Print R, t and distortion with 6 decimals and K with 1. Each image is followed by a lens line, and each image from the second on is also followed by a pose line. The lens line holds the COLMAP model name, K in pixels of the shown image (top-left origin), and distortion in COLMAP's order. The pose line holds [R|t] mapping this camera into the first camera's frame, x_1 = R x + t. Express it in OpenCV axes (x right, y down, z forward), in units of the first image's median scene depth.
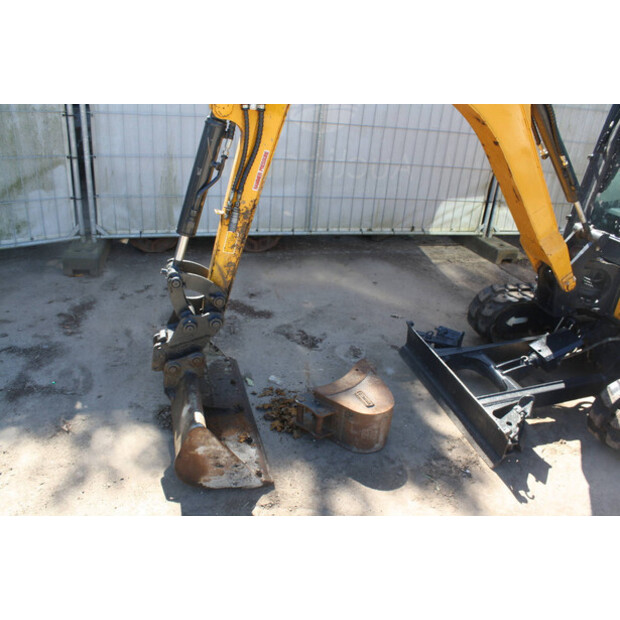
lens RADIAL K [[512.9, 0, 308.9], [0, 512.9, 329.8], [0, 0, 1]] dist [-0.186124, 0.150003]
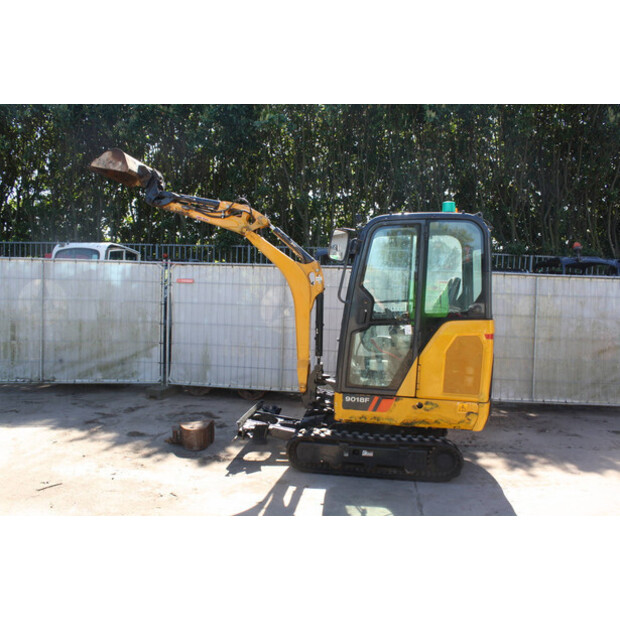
lens RADIAL K [[512.9, 0, 308.9], [0, 512.9, 329.8], [0, 0, 1]] dist [-0.186124, 0.150003]
pose [[0.916650, -0.024432, -0.398944, 0.934274], [-0.145621, 0.909113, -0.390267, 0.337690], [0.372220, 0.415832, 0.829781, -0.565213]]
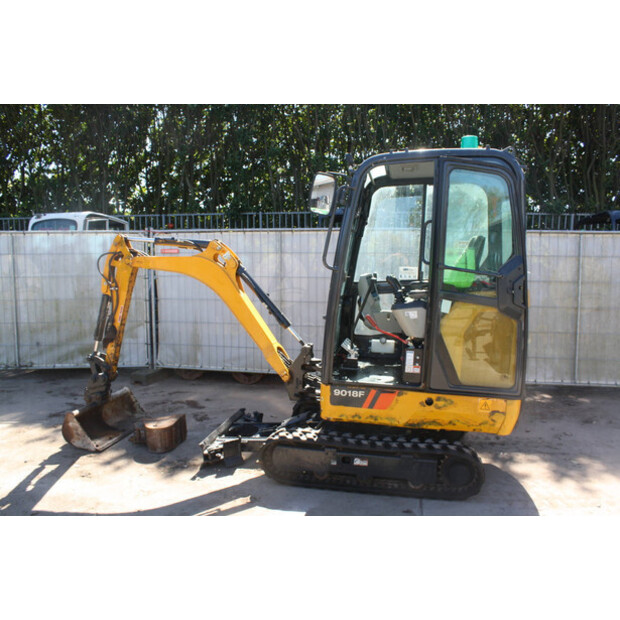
lens RADIAL K [[512.9, 0, 308.9], [0, 512.9, 329.8], [0, 0, 1]] dist [-0.186124, 0.150003]
pose [[0.887001, -0.018184, -0.461409, 0.927775], [-0.151165, 0.932731, -0.327355, 0.205566], [0.436323, 0.360113, 0.824585, -0.294344]]
